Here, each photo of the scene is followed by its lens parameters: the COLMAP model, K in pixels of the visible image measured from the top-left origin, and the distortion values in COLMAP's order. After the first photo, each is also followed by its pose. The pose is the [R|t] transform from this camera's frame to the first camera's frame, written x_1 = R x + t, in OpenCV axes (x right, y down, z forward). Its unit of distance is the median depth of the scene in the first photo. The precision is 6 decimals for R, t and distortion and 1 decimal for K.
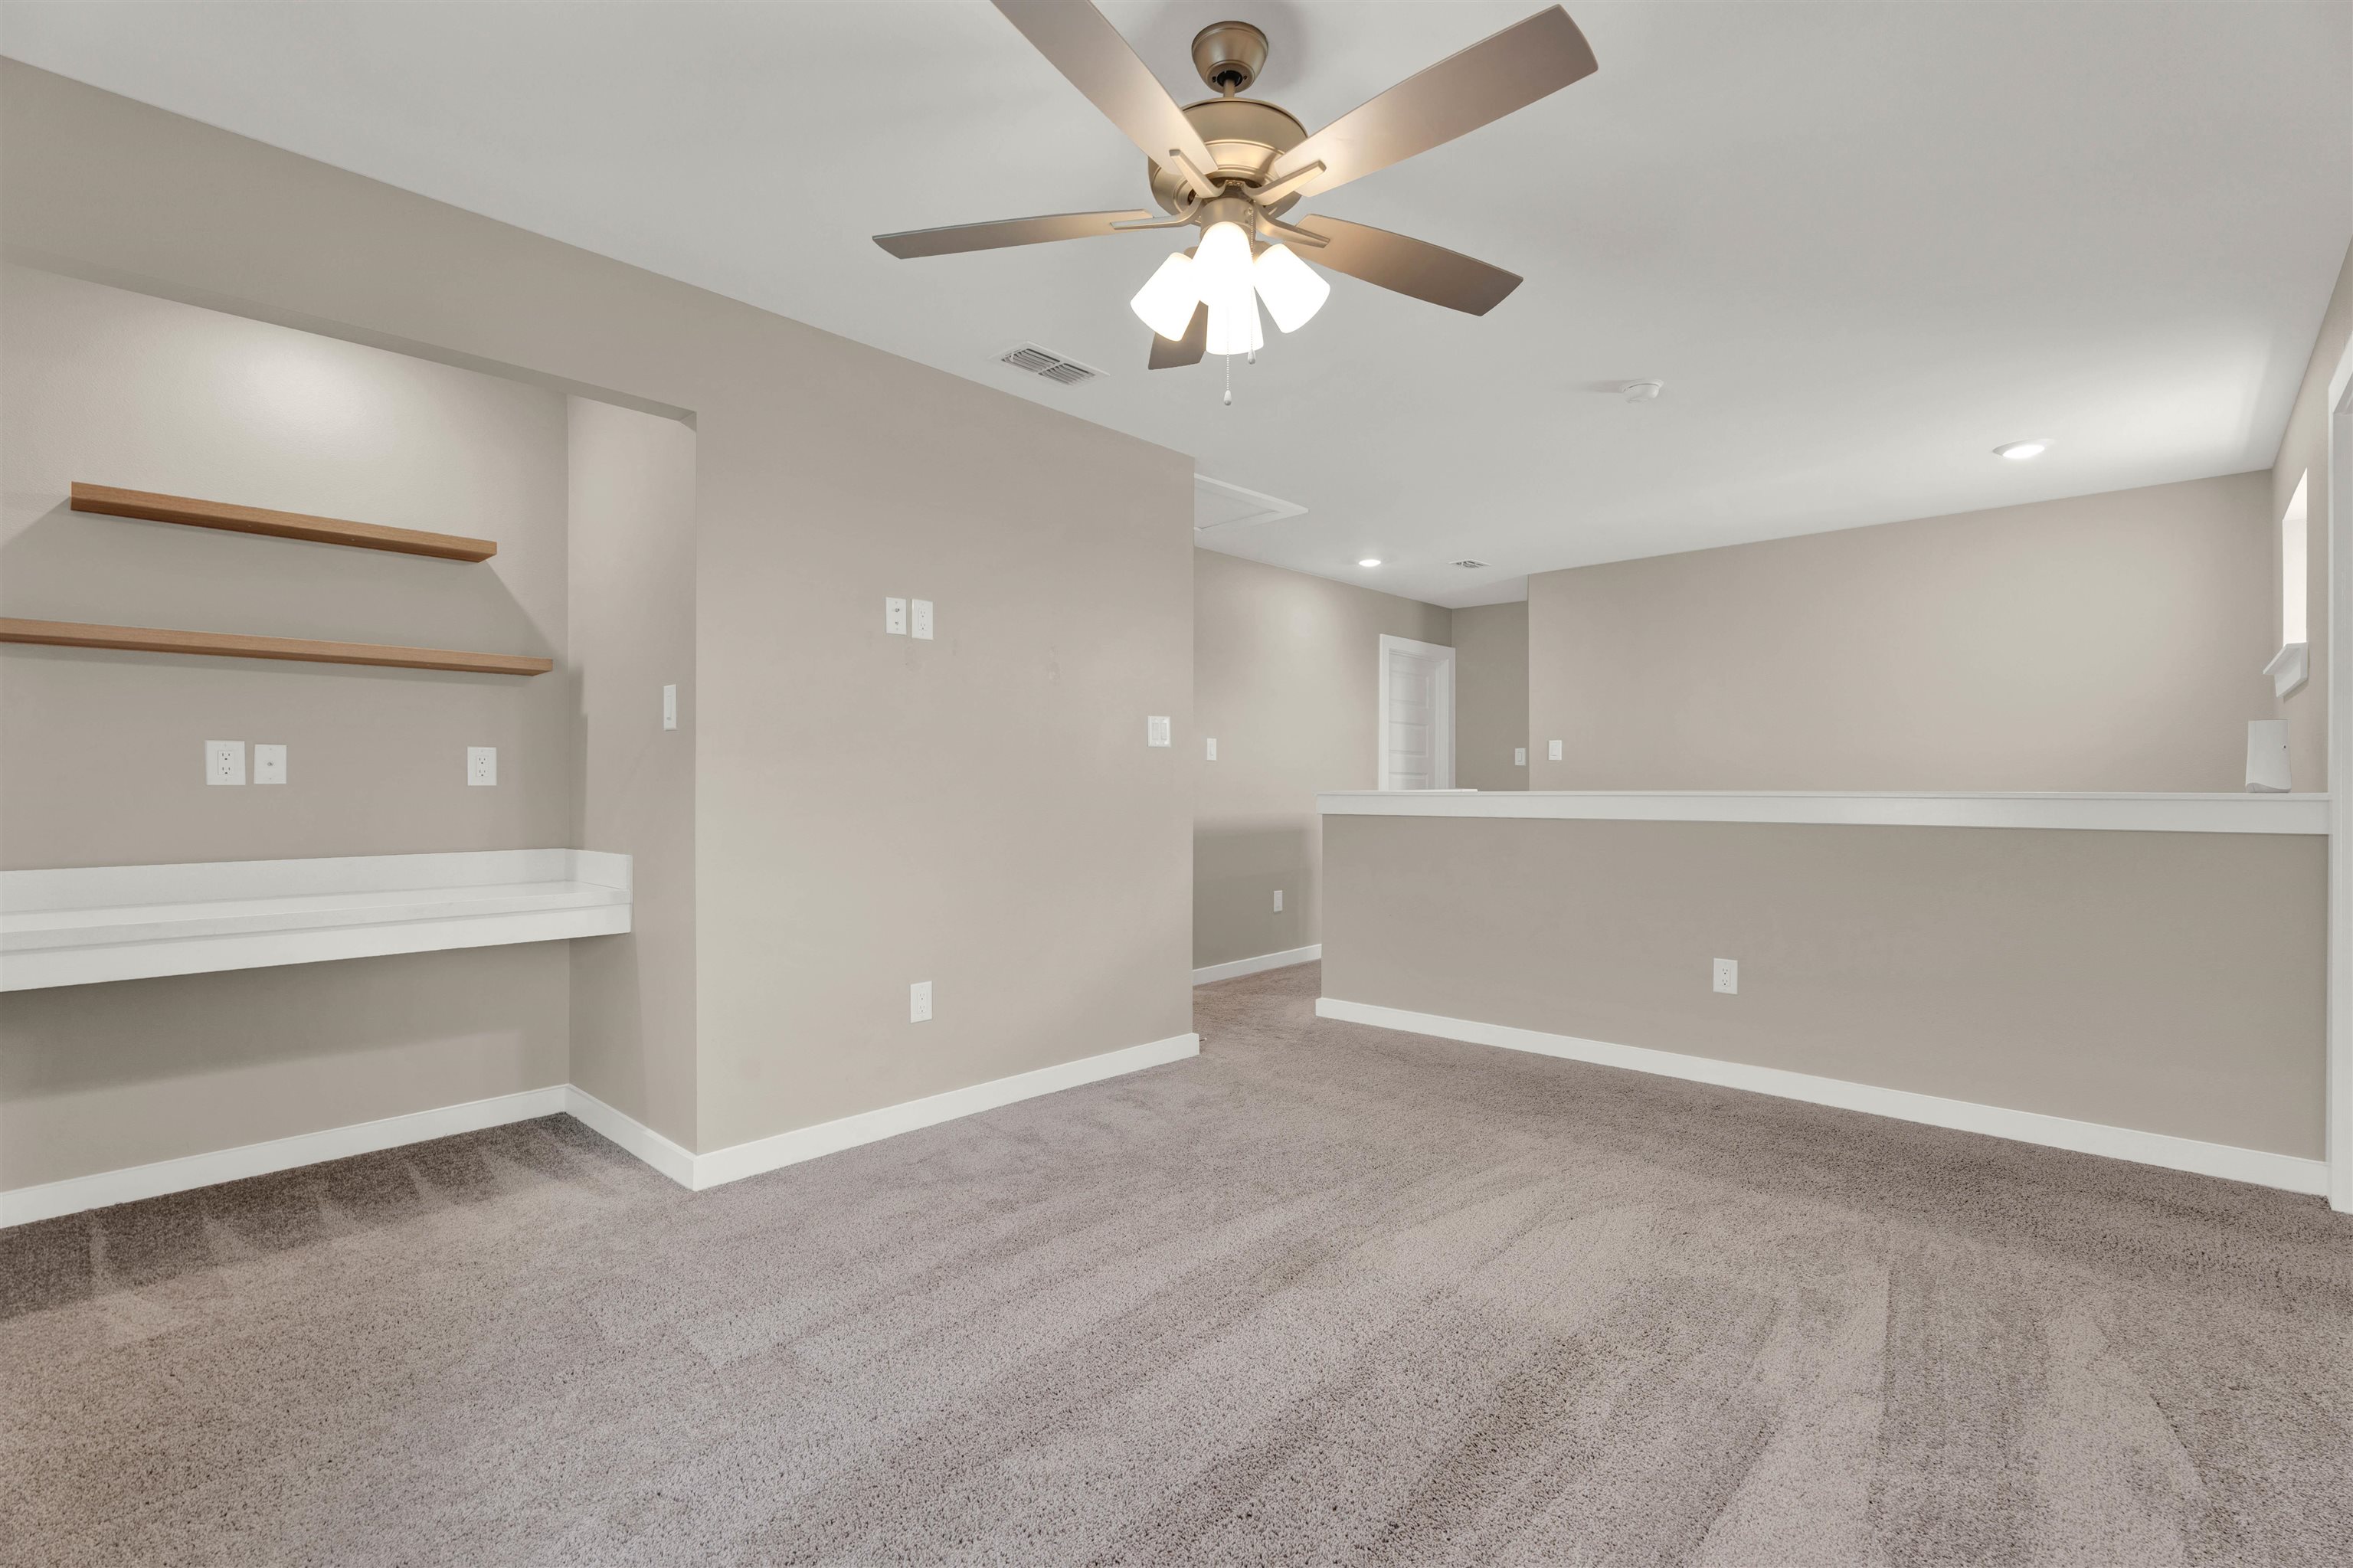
lens RADIAL K [[1056.4, 0, 1181.0], [0, 1056.4, 784.1], [0, 0, 1]] dist [0.003900, -0.000829]
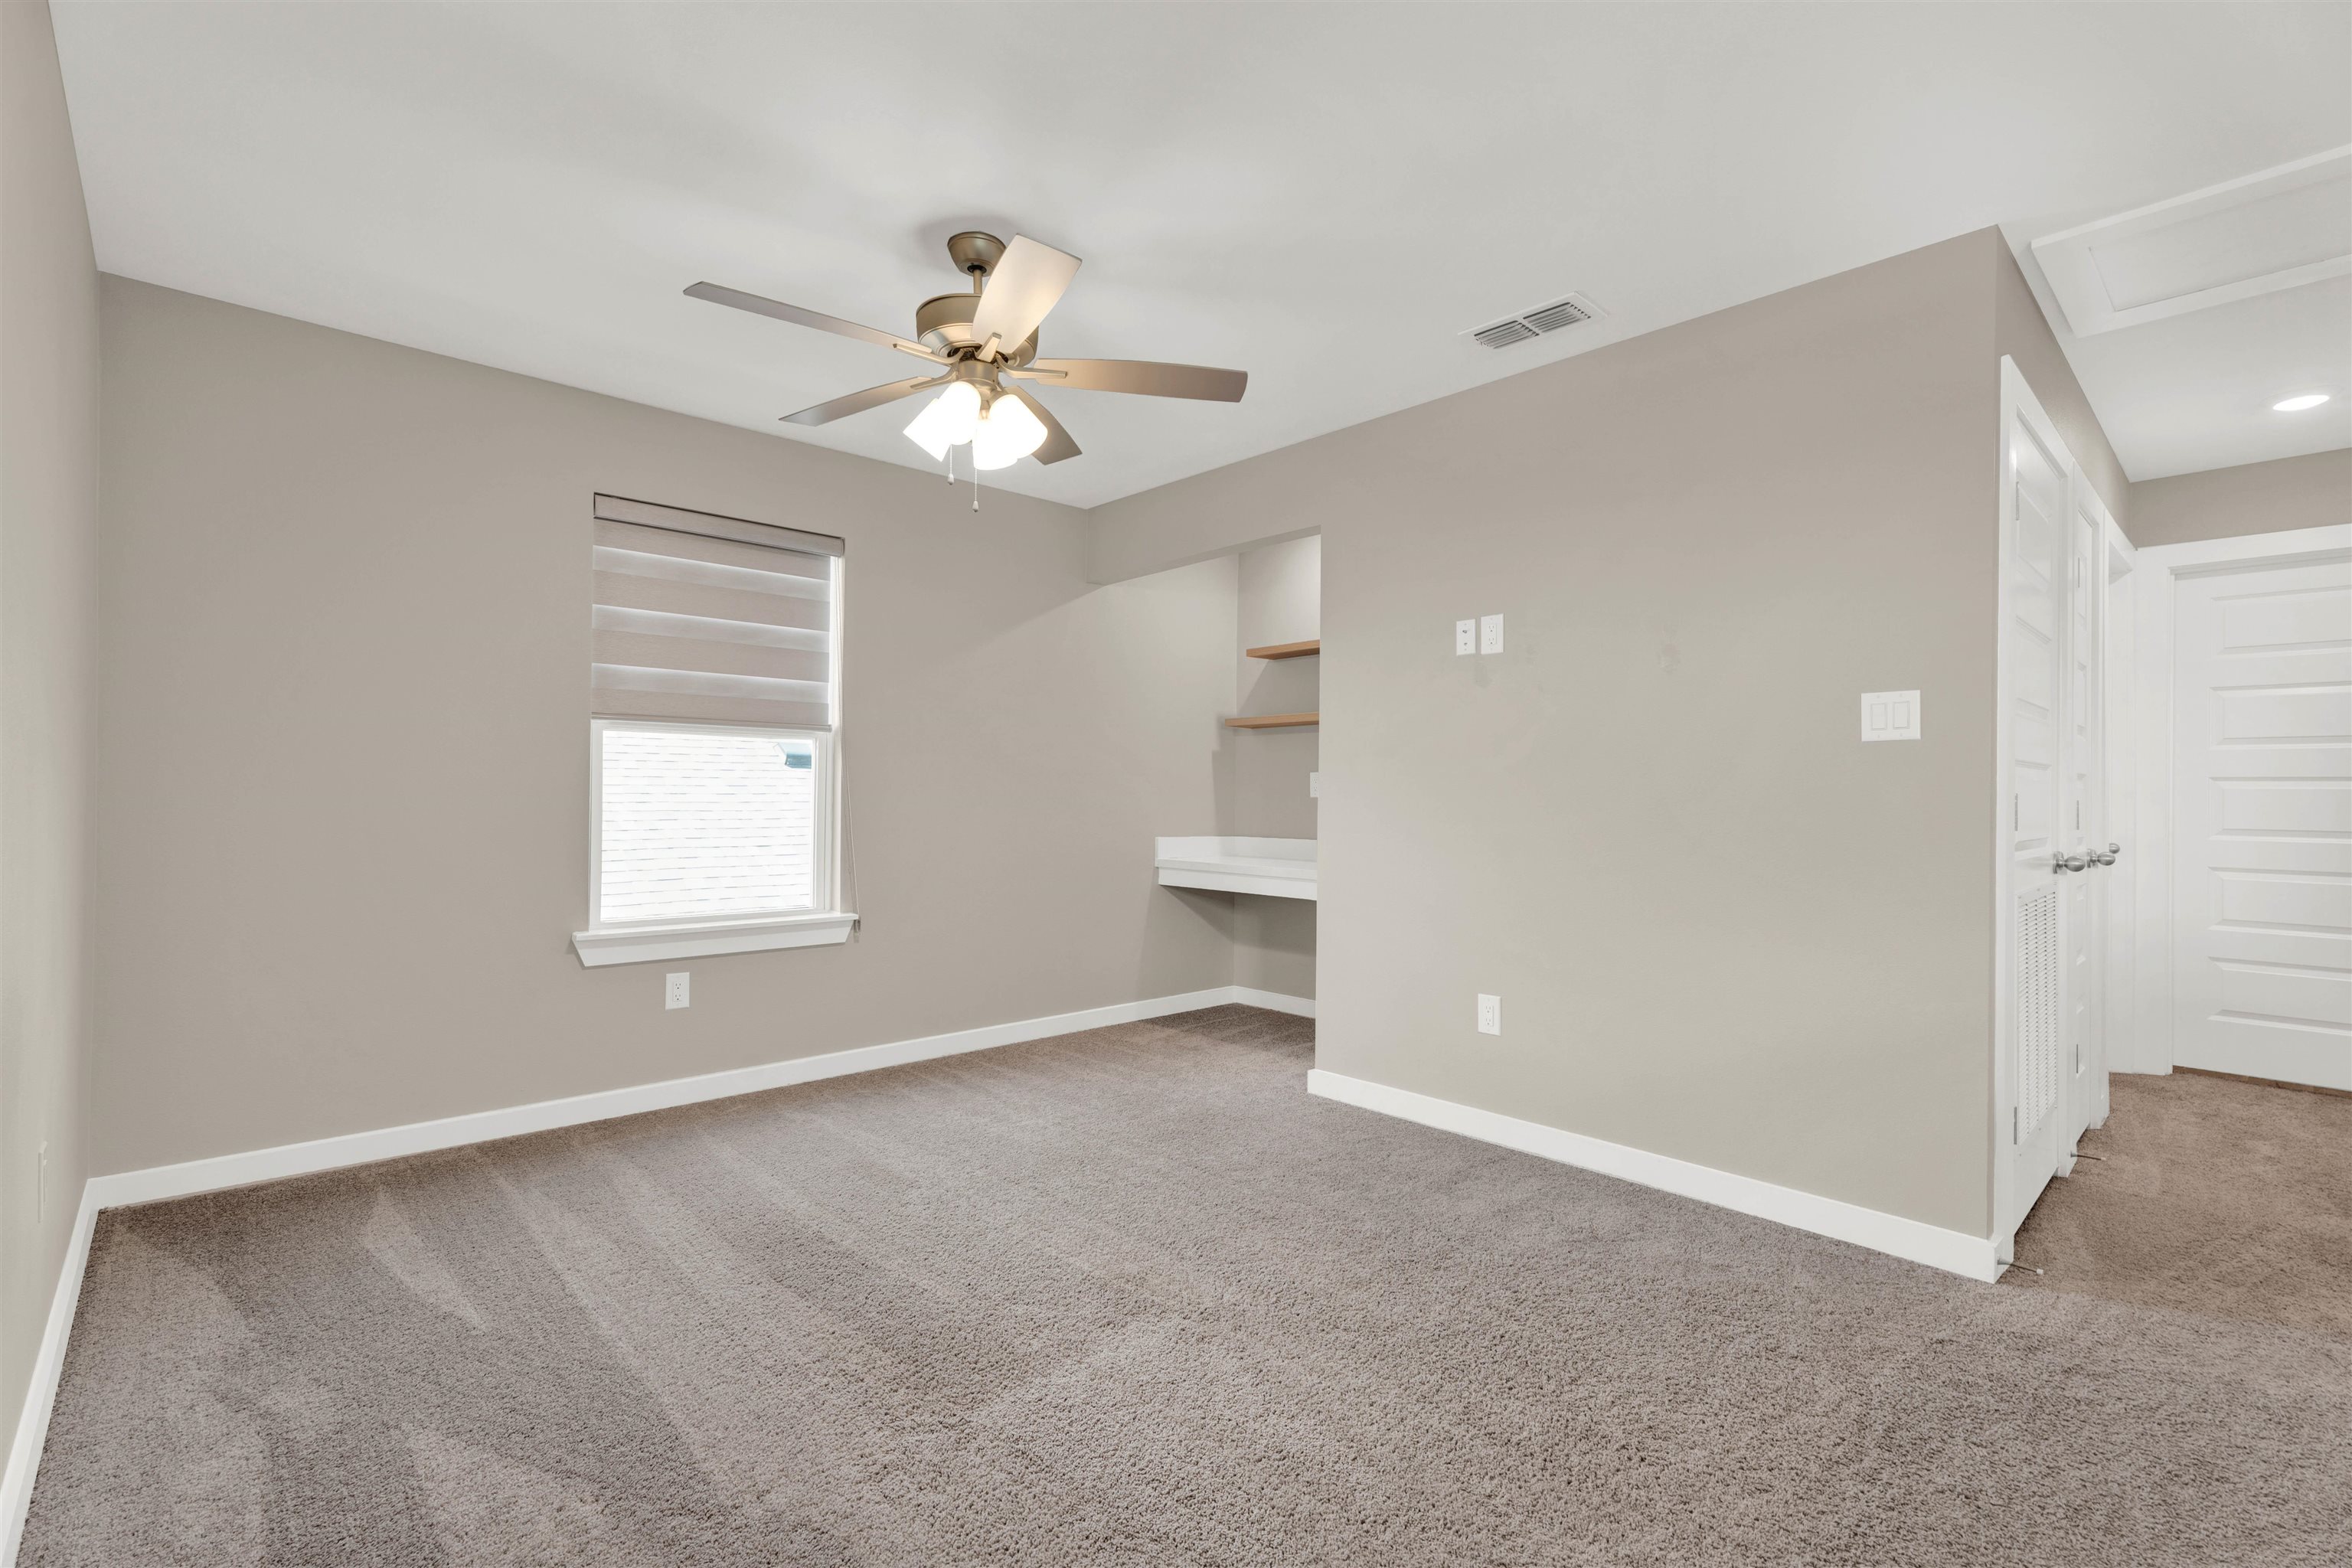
lens RADIAL K [[1055.9, 0, 1184.2], [0, 1055.9, 792.2], [0, 0, 1]] dist [0.003900, -0.000829]
pose [[-0.059854, -0.001920, -0.998205, 0.782368], [-0.003214, 0.999993, -0.001731, -0.003279], [0.998202, 0.003105, -0.059859, 0.776685]]
